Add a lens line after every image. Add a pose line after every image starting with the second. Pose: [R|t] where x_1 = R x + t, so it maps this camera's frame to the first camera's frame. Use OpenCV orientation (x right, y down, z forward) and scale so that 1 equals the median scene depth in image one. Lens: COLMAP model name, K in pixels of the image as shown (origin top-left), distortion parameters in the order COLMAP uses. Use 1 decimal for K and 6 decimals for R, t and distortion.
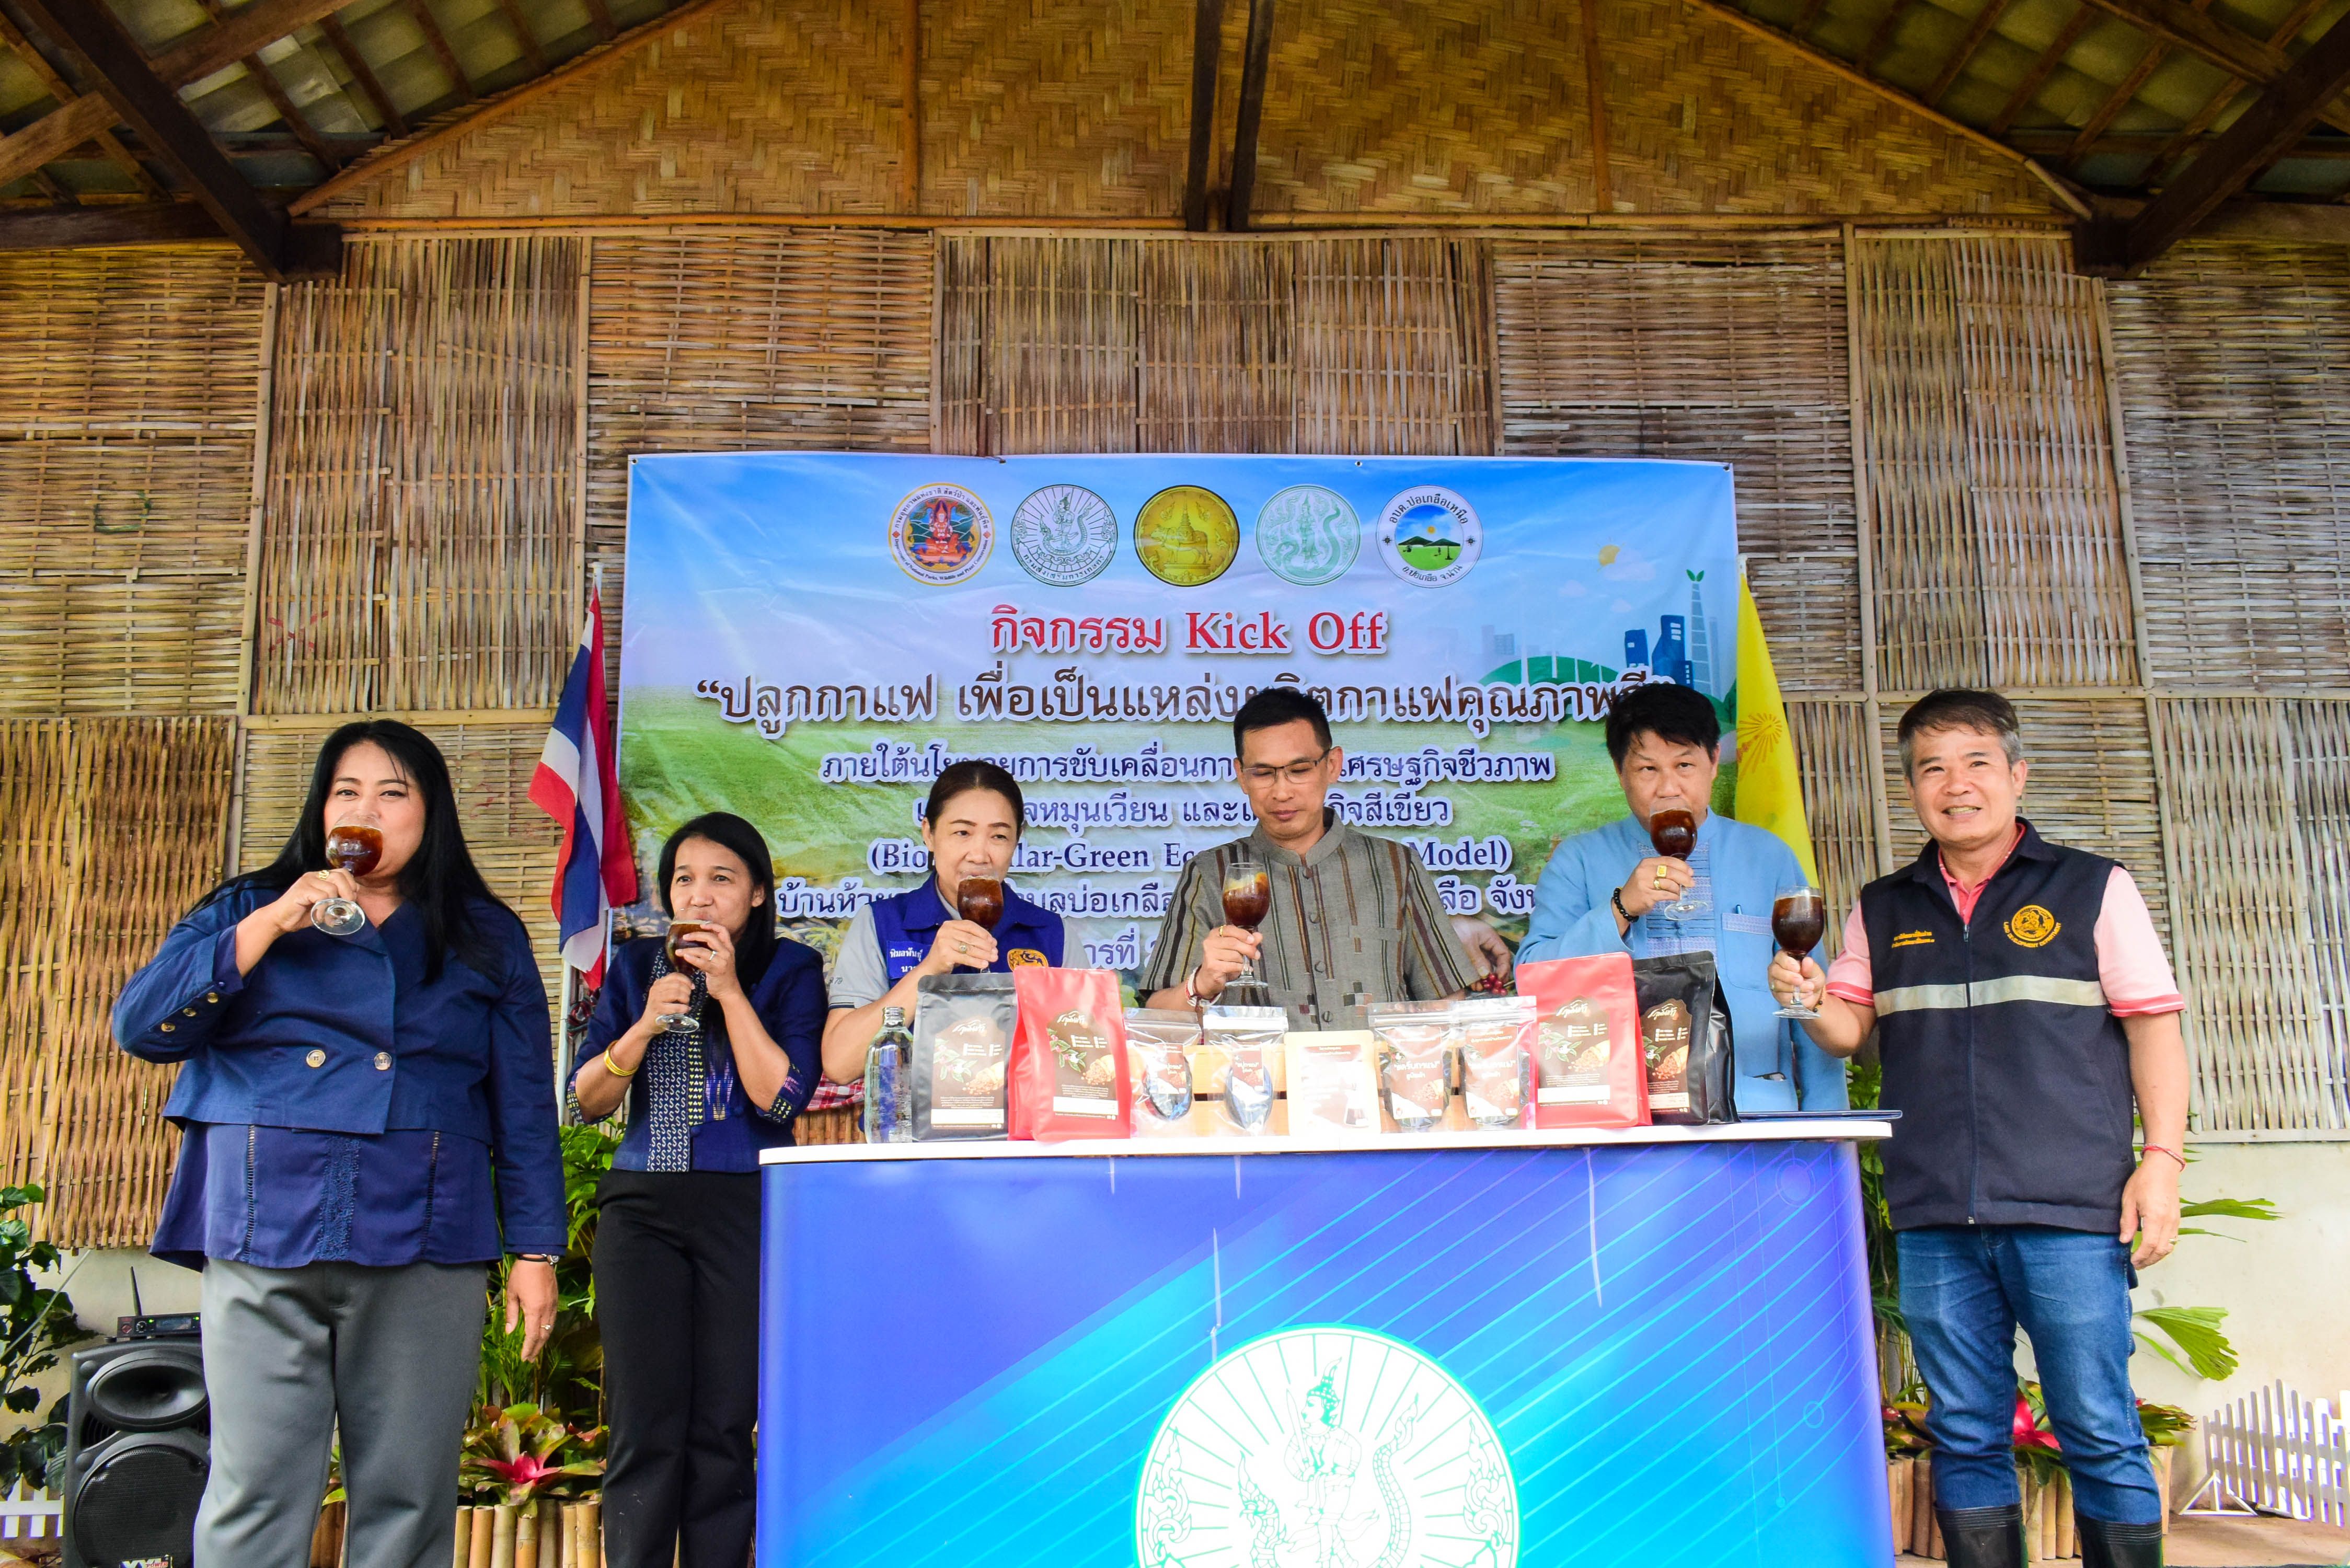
lens RADIAL K [[2014.8, 0, 1175.1], [0, 2014.8, 775.6], [0, 0, 1]] dist [-0.025492, 0.002231]
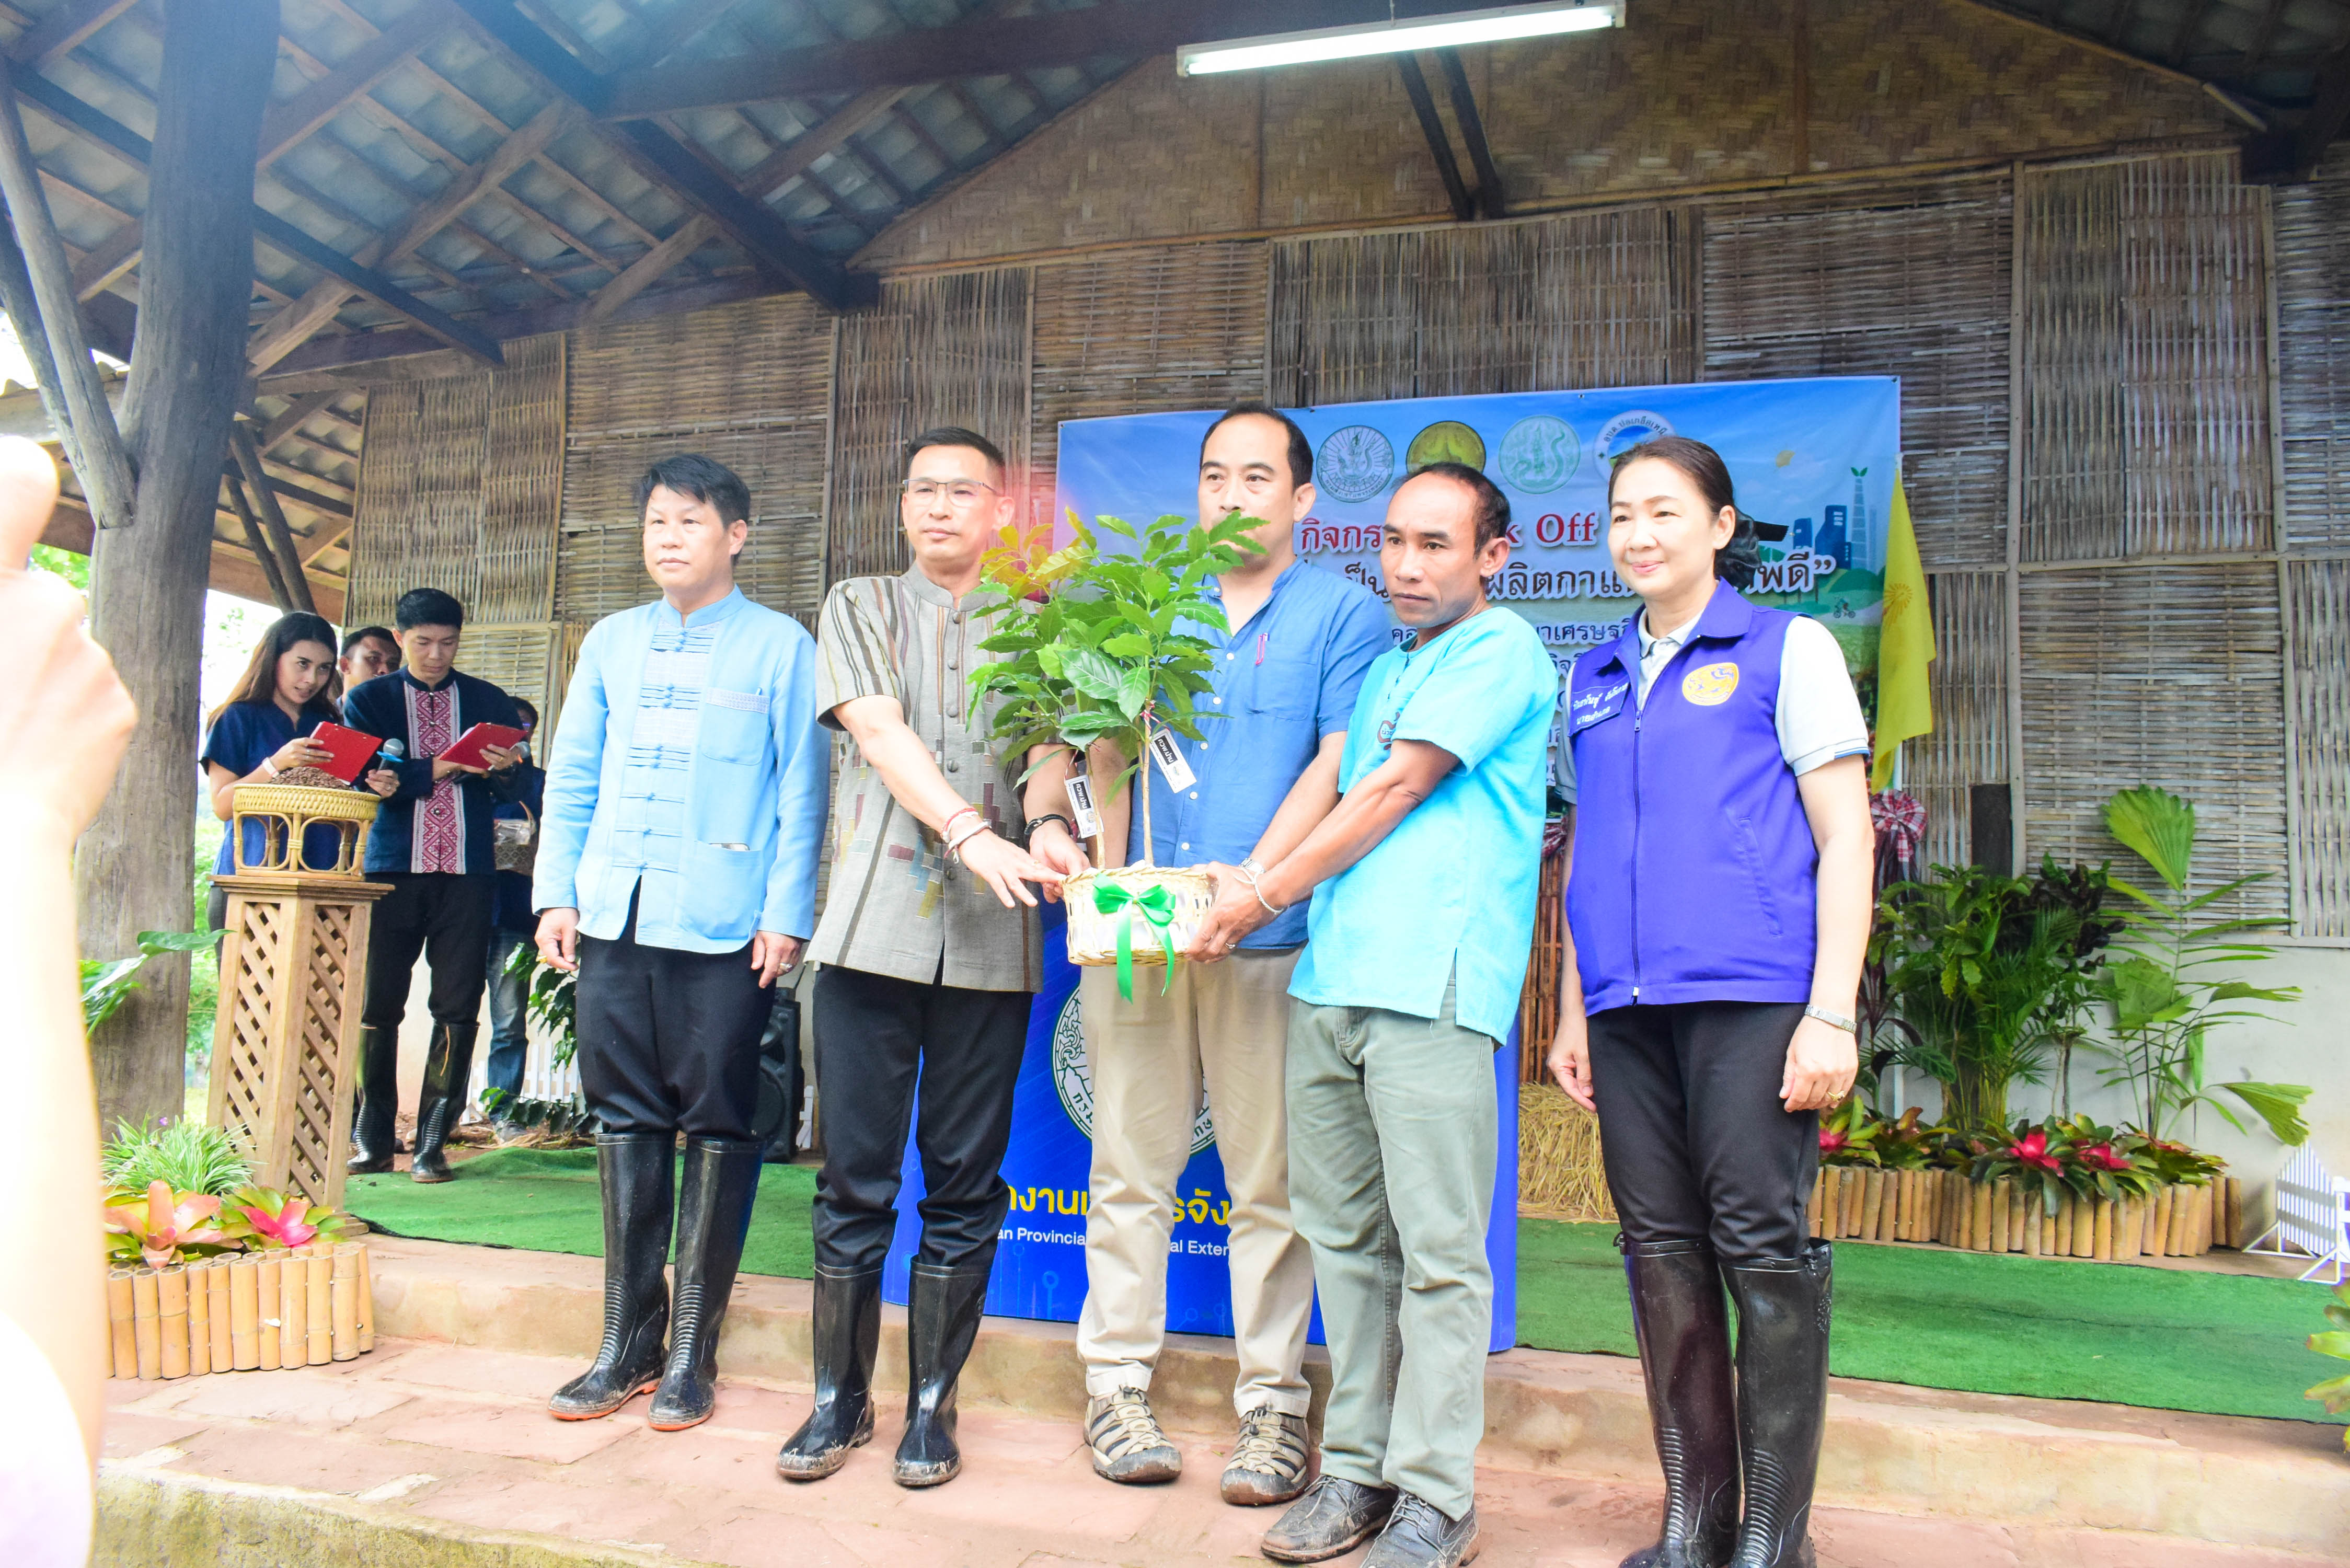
lens RADIAL K [[1825.3, 0, 1169.2], [0, 1825.3, 774.4], [0, 0, 1]] dist [-0.020135, 0.013030]
pose [[0.937607, 0.009821, -0.347559, 0.254313], [0.014368, 0.997653, 0.066950, 0.004249], [0.347400, -0.067766, 0.935265, -0.197742]]
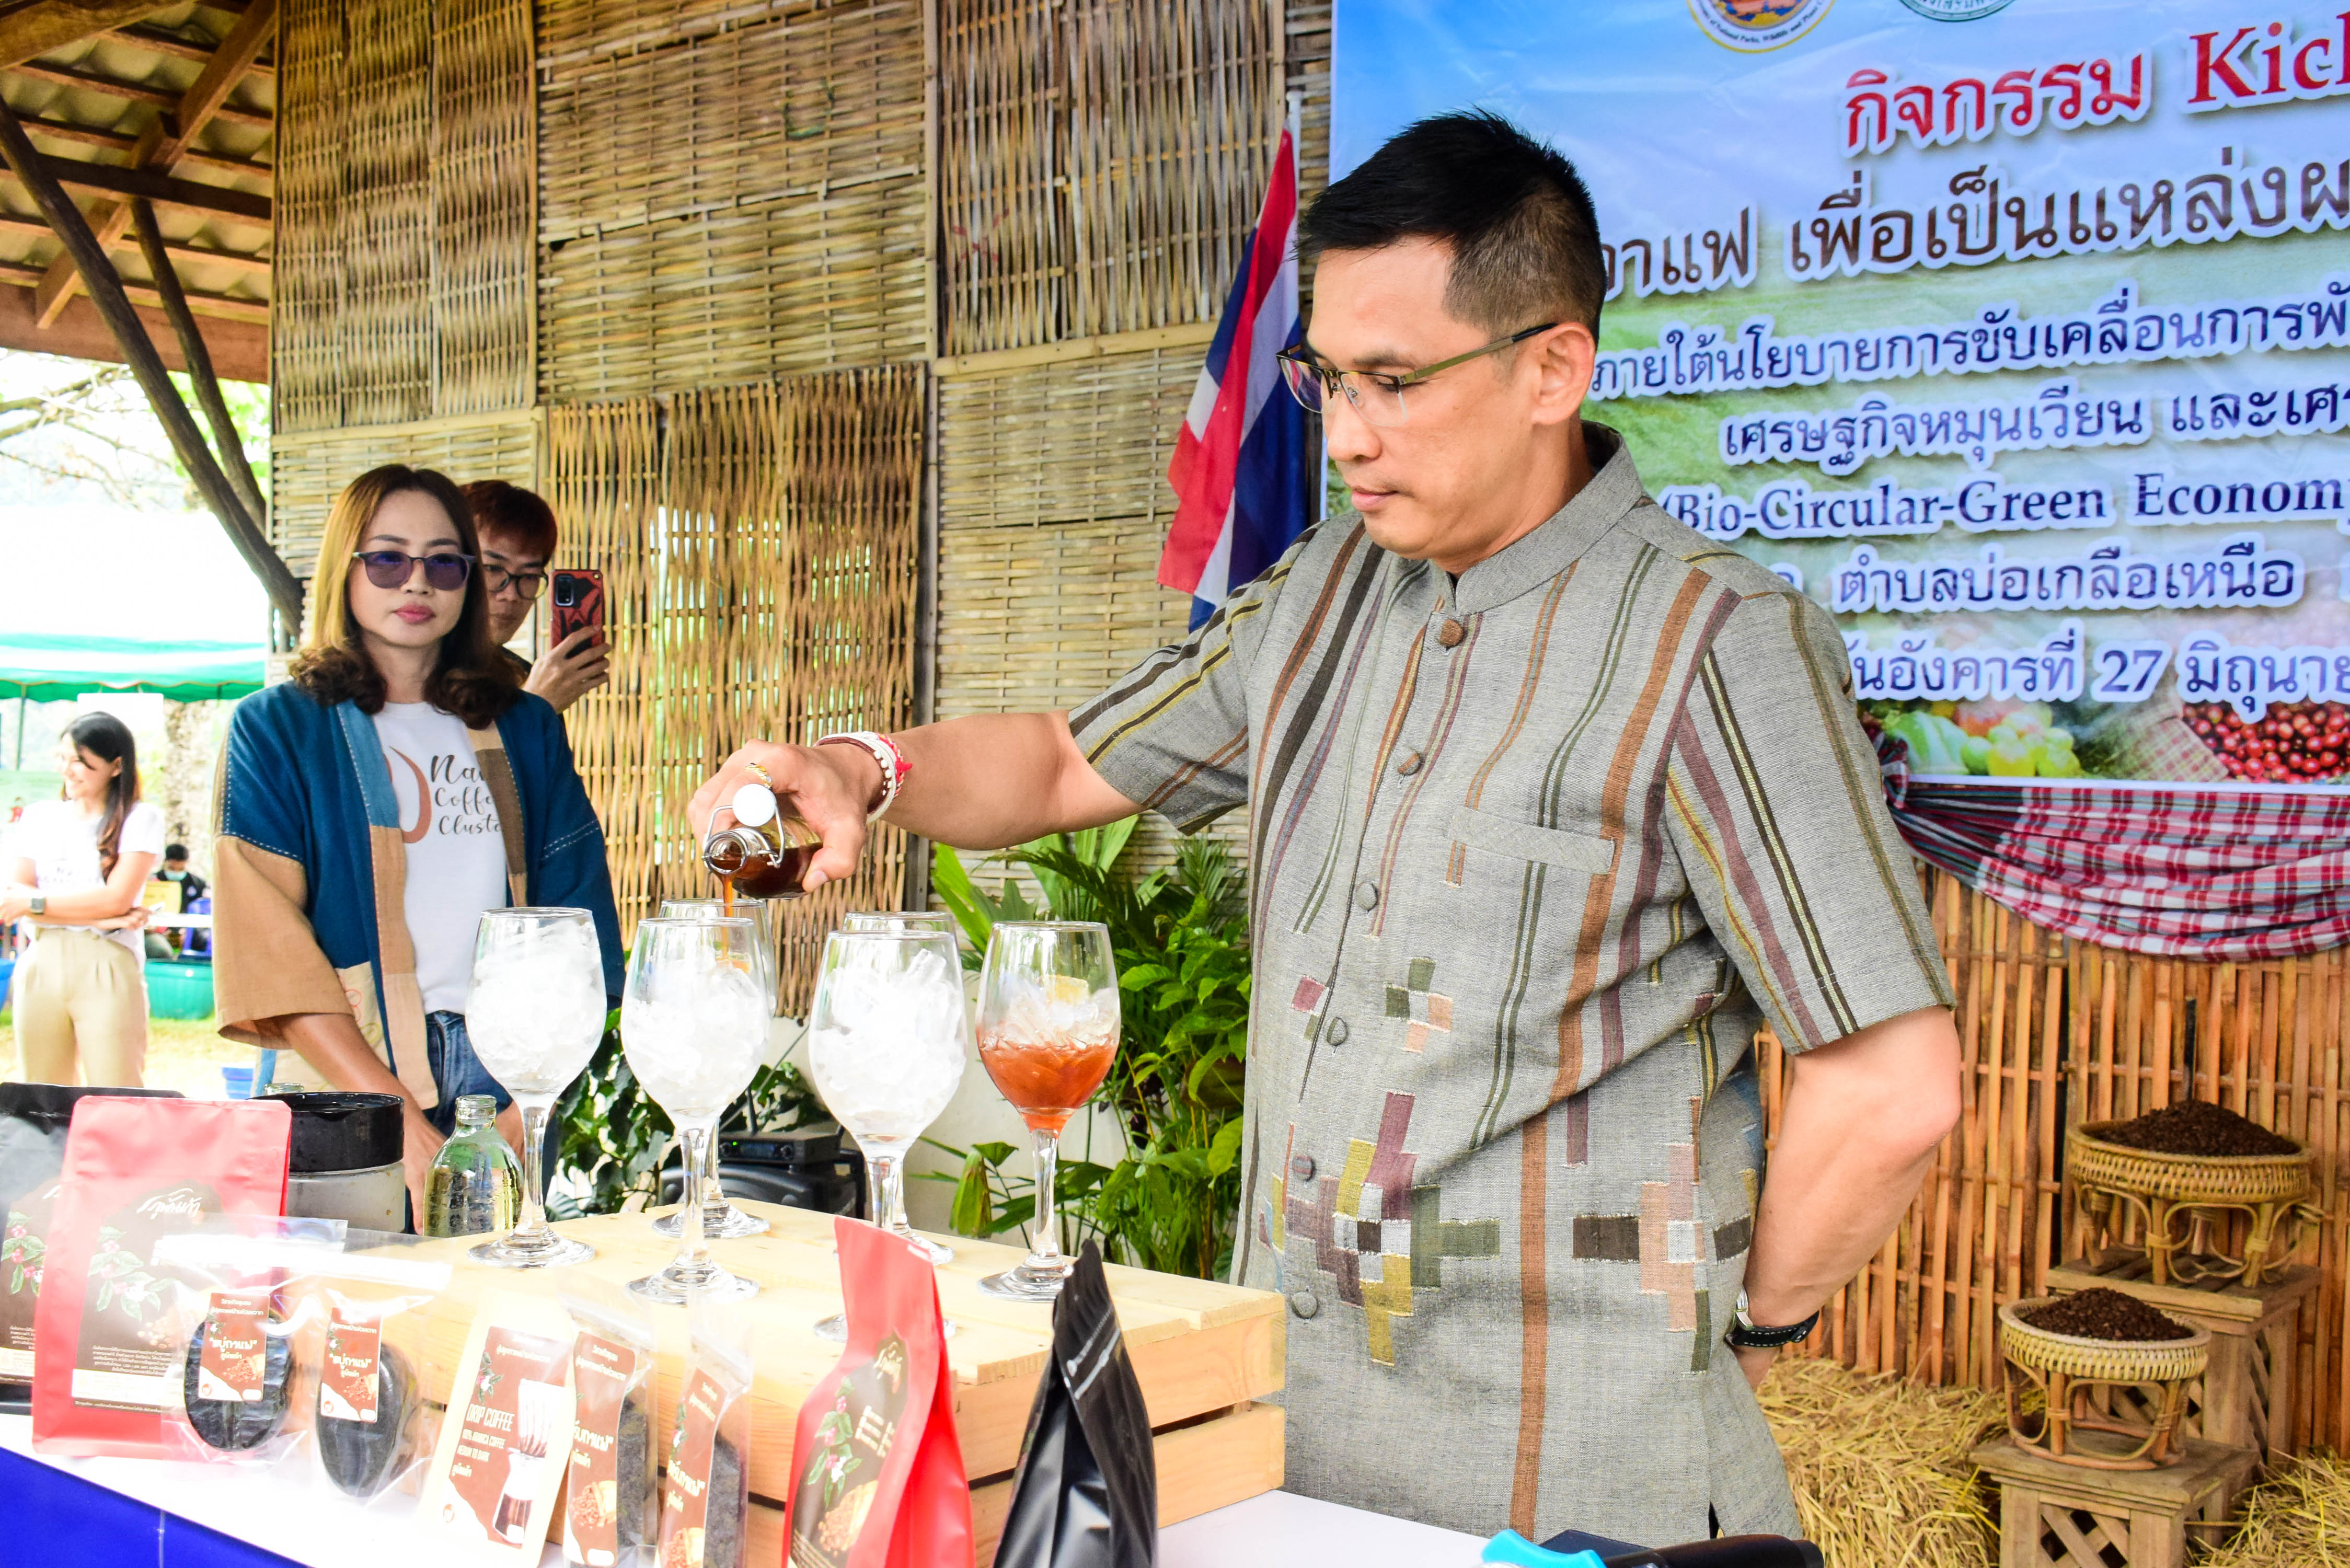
lens RADIAL K [[2494.5, 0, 1177.4], [0, 2494.5, 784.0], [0, 0, 1]] dist [-0.022787, 0.000000]
pose [[0.774868, 0.034302, -0.631192, 0.218738], [0.095998, 0.980559, 0.171138, -0.024433], [0.624792, -0.193203, 0.756510, 0.292425]]
